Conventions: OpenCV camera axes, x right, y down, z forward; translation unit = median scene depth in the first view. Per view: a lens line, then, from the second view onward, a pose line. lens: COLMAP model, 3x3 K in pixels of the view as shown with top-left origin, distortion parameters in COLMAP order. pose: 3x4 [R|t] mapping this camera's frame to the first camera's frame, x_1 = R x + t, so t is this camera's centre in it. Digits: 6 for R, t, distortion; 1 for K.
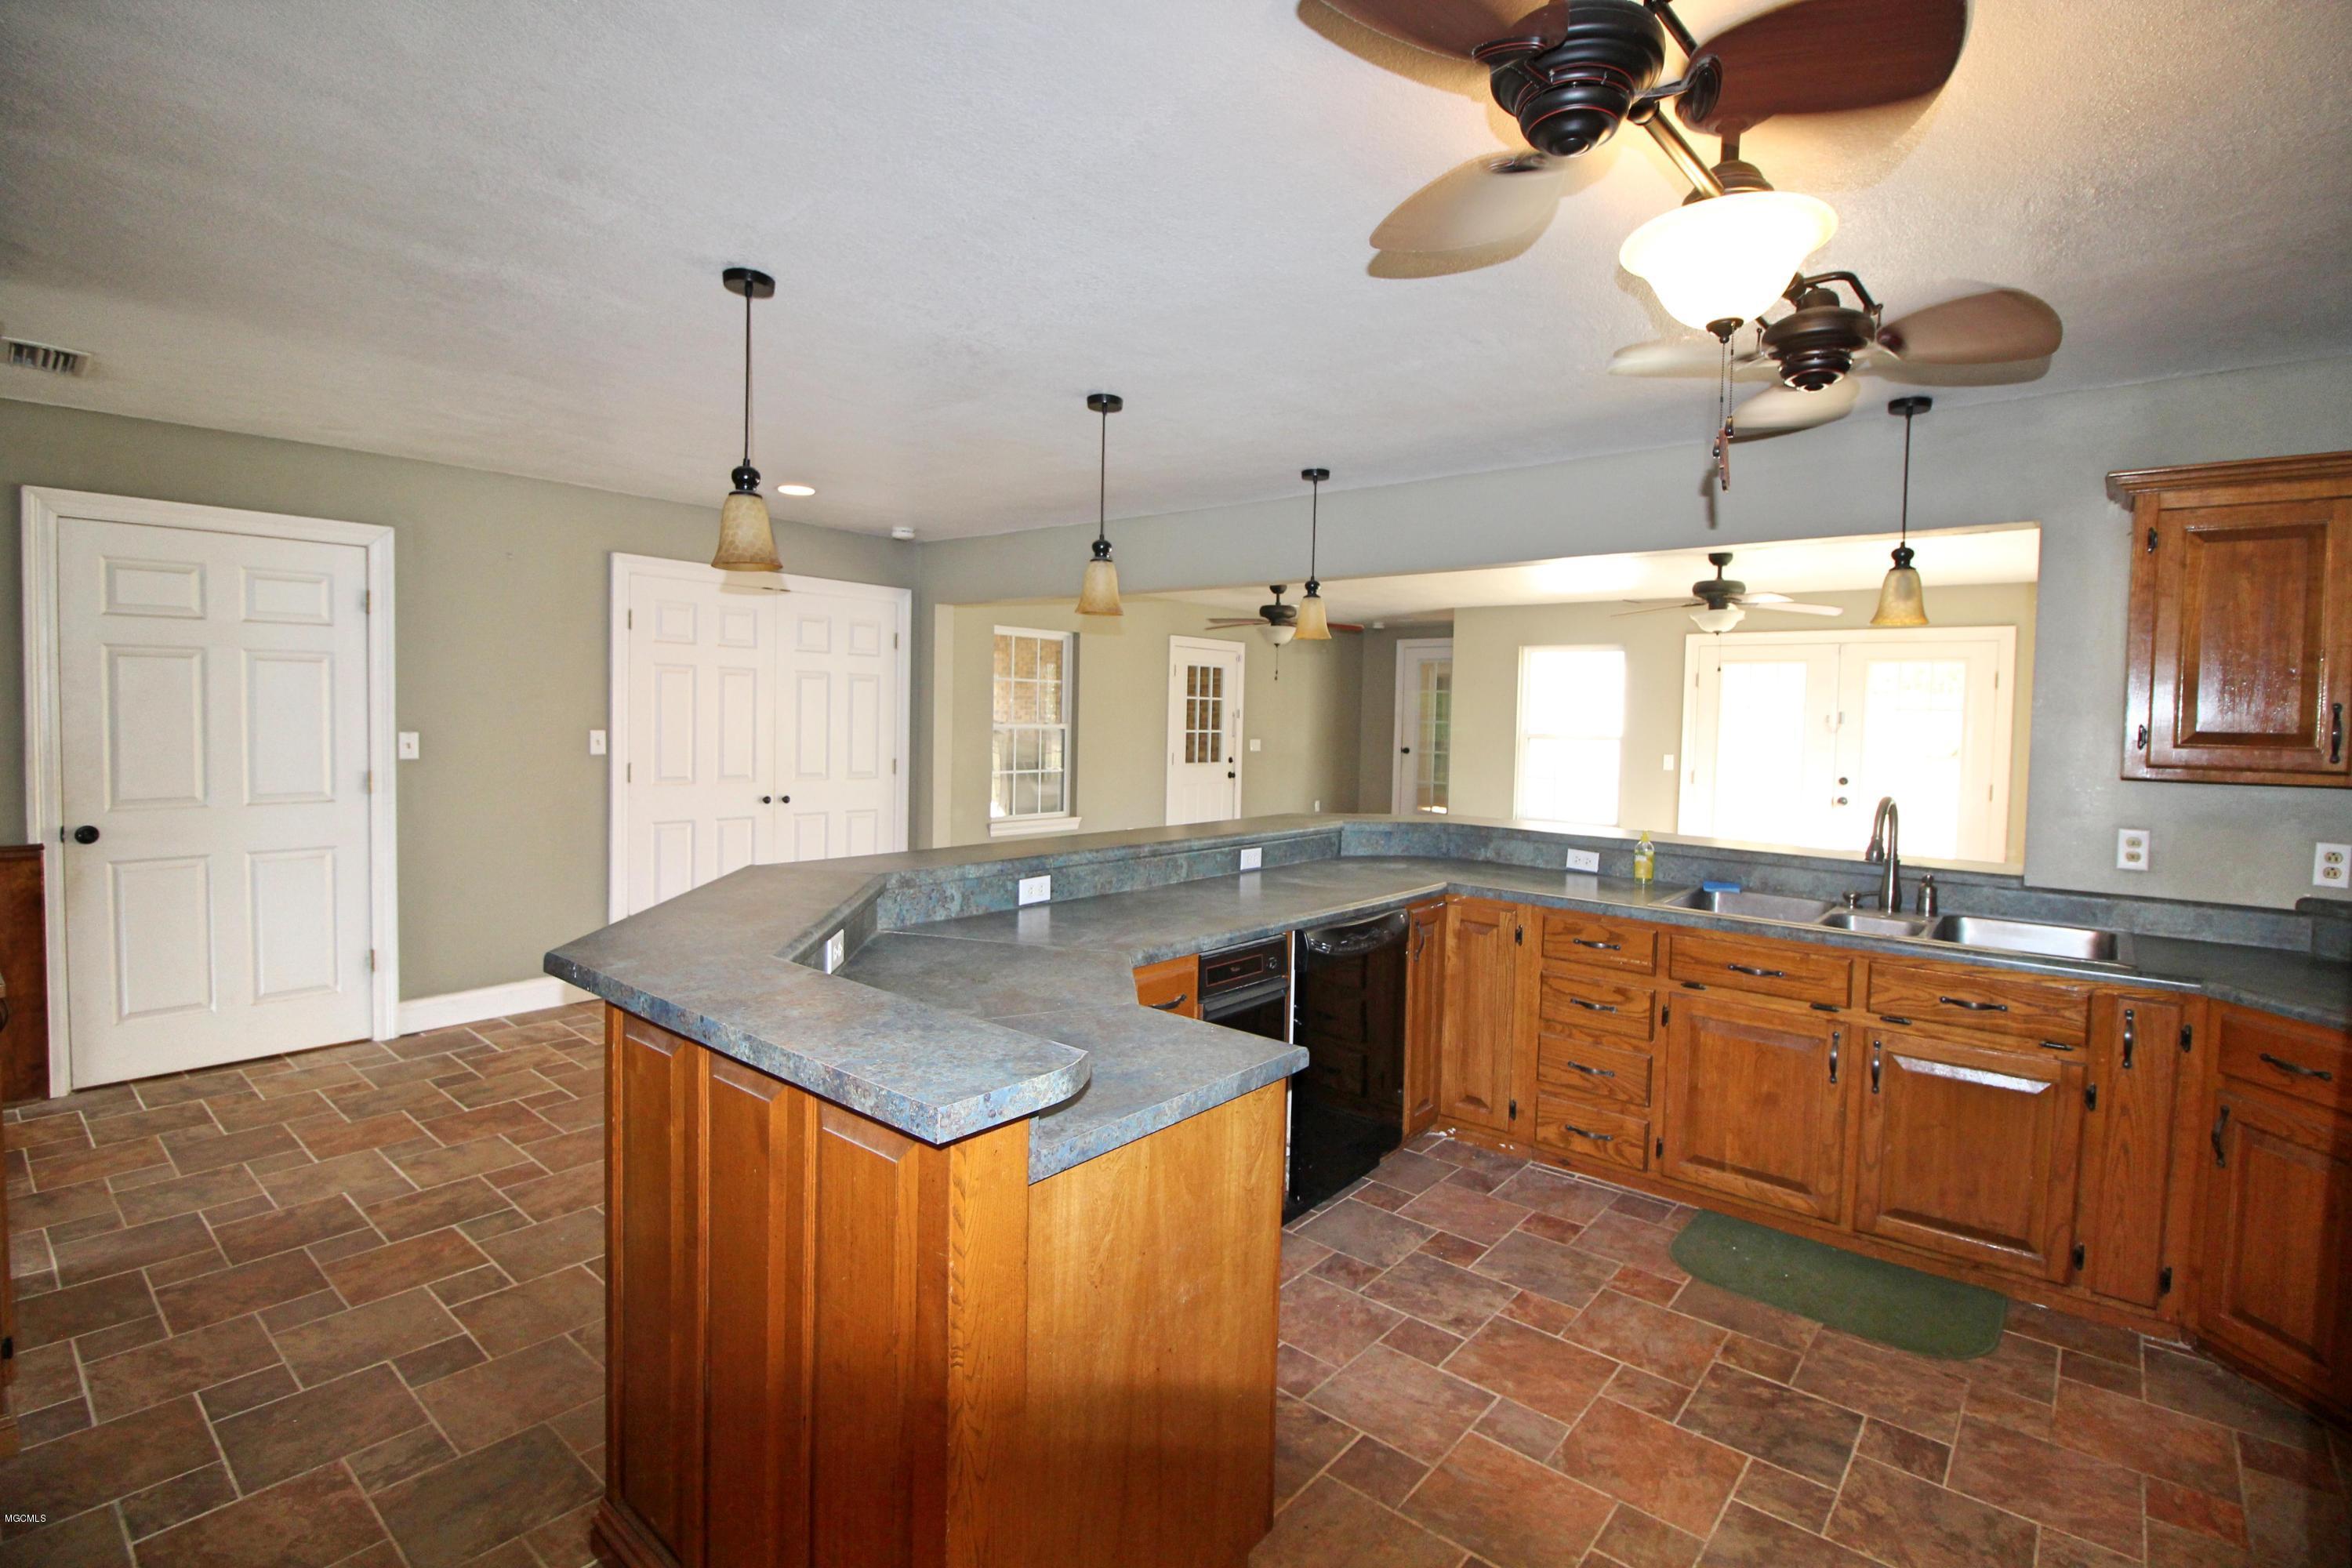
lens RADIAL K [[1100.1, 0, 1175.4], [0, 1100.1, 743.9], [0, 0, 1]] dist [-0.013286, -0.000641]
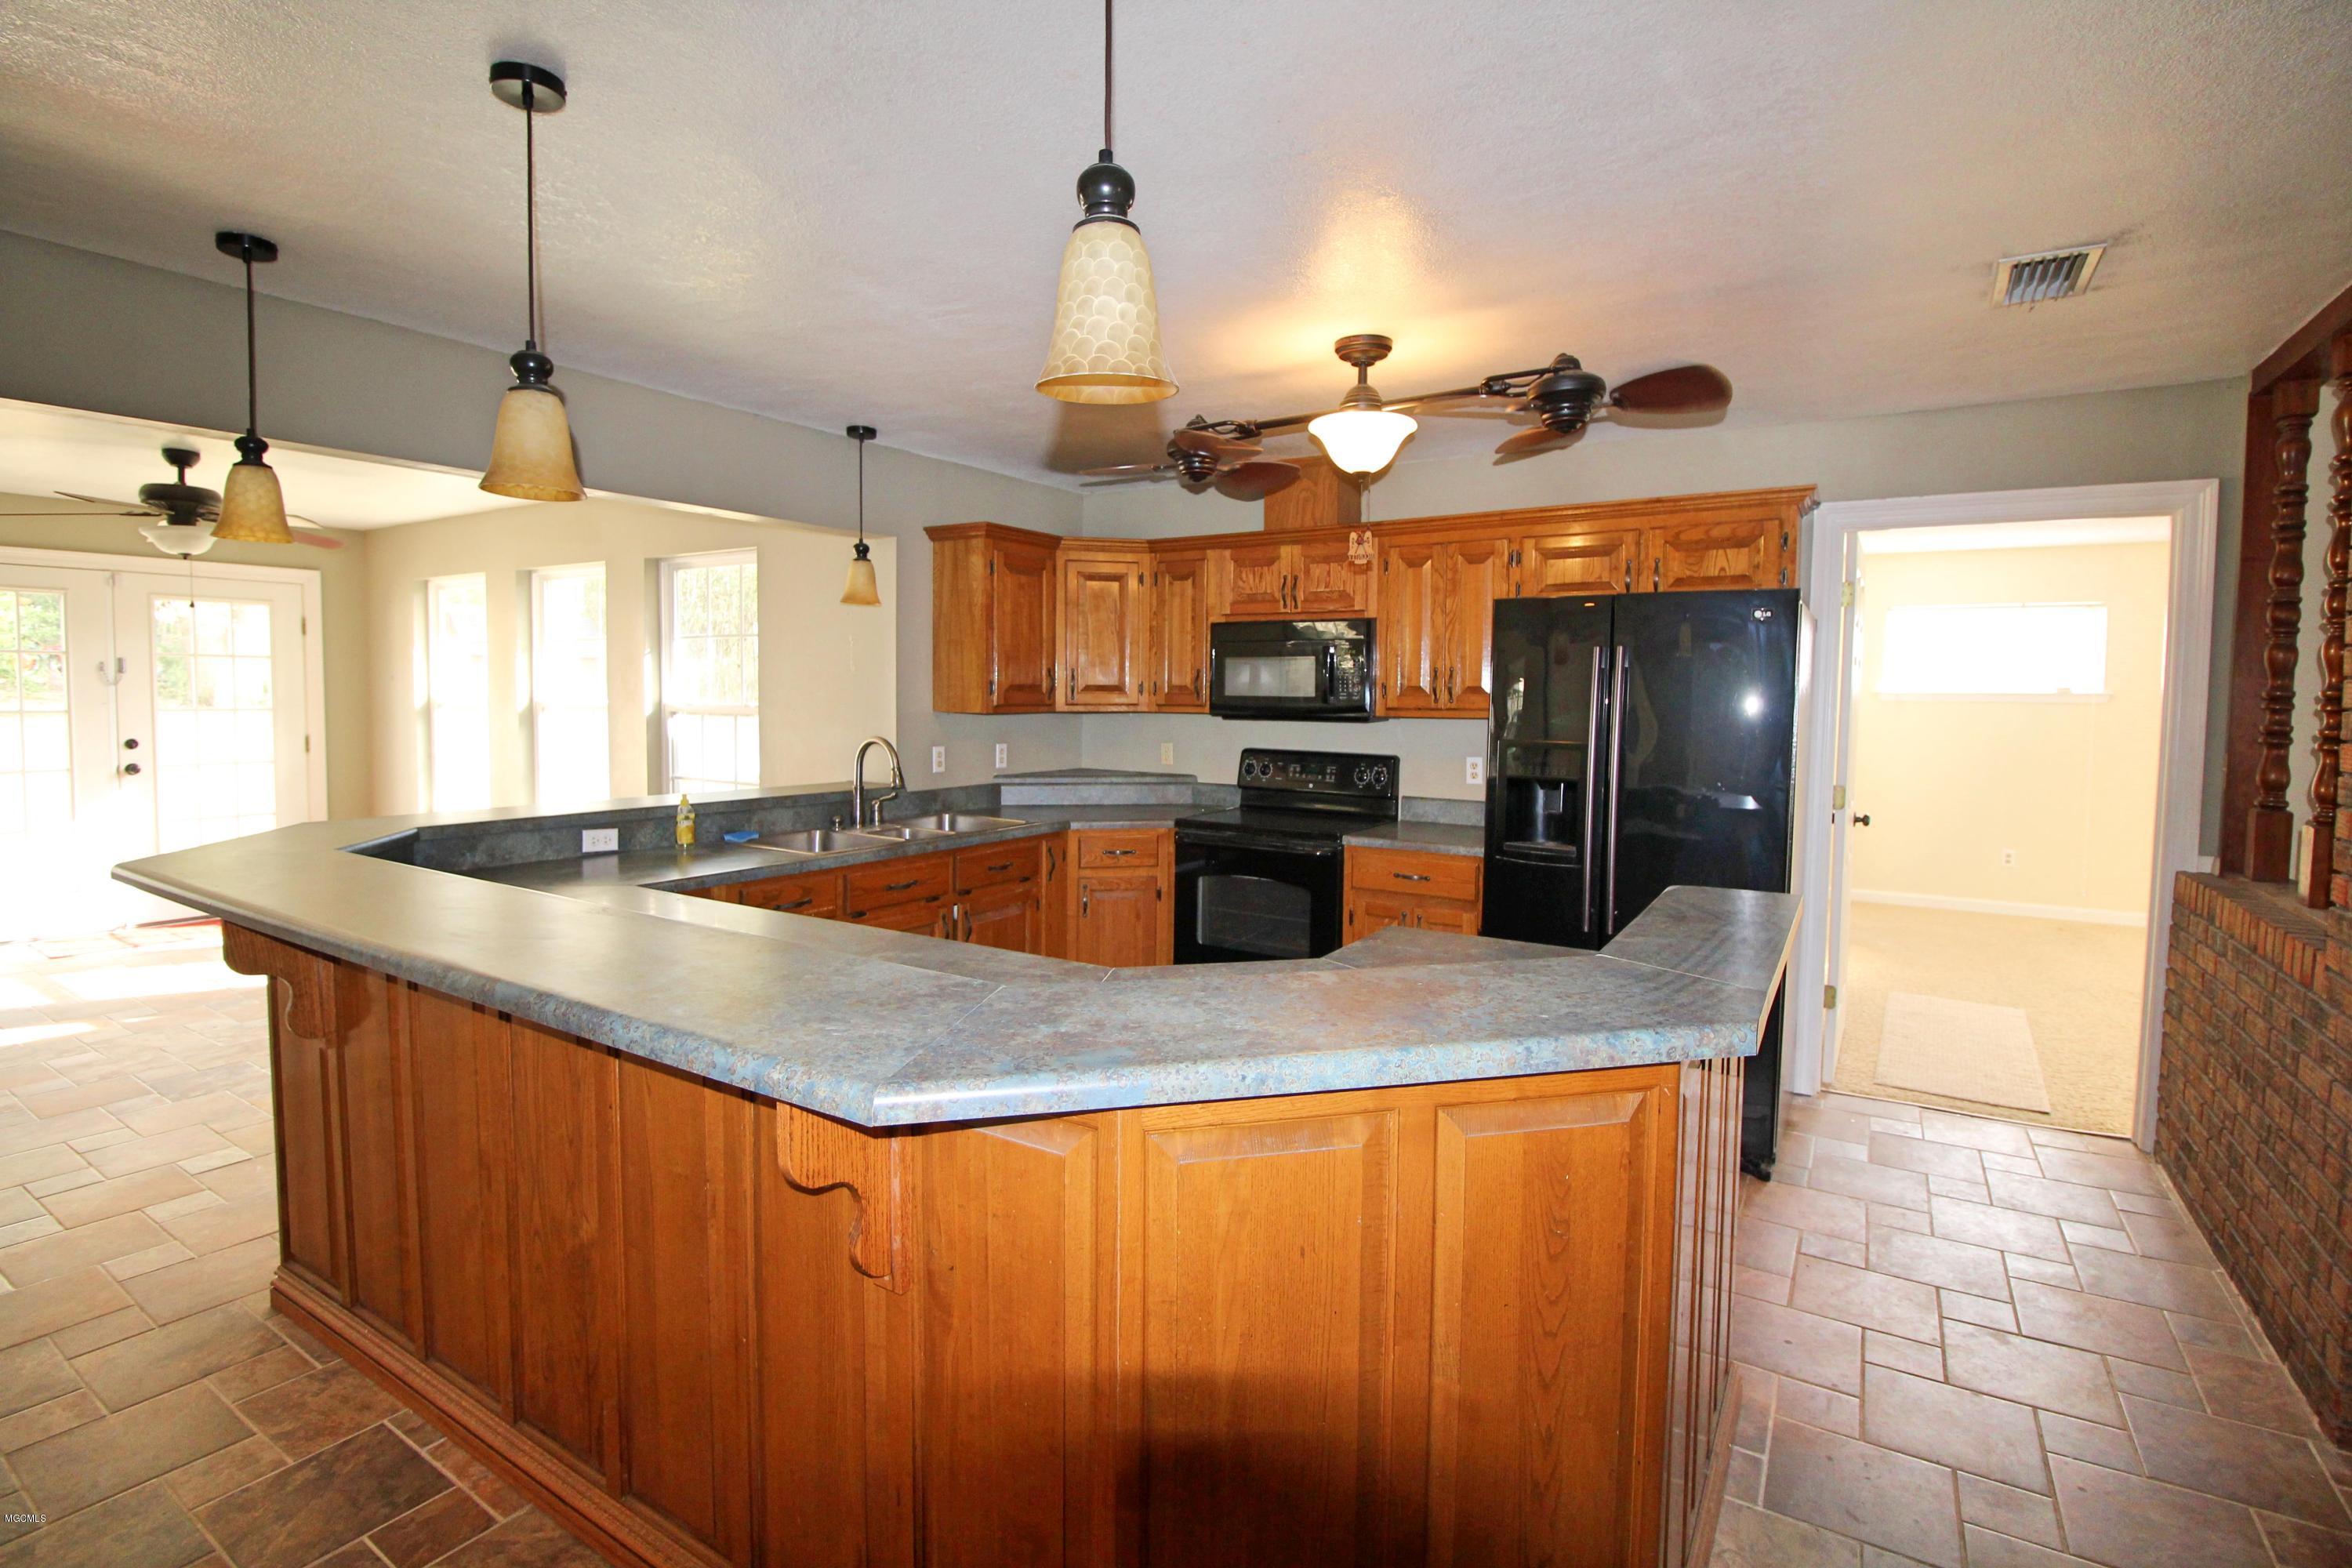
lens RADIAL K [[1100.1, 0, 1175.4], [0, 1100.1, 743.9], [0, 0, 1]] dist [-0.013286, -0.000641]
pose [[-0.137002, -0.071548, 0.987983, -0.543084], [0.013631, 0.997157, 0.074102, -0.028472], [-0.990477, 0.023619, -0.135638, 0.659085]]
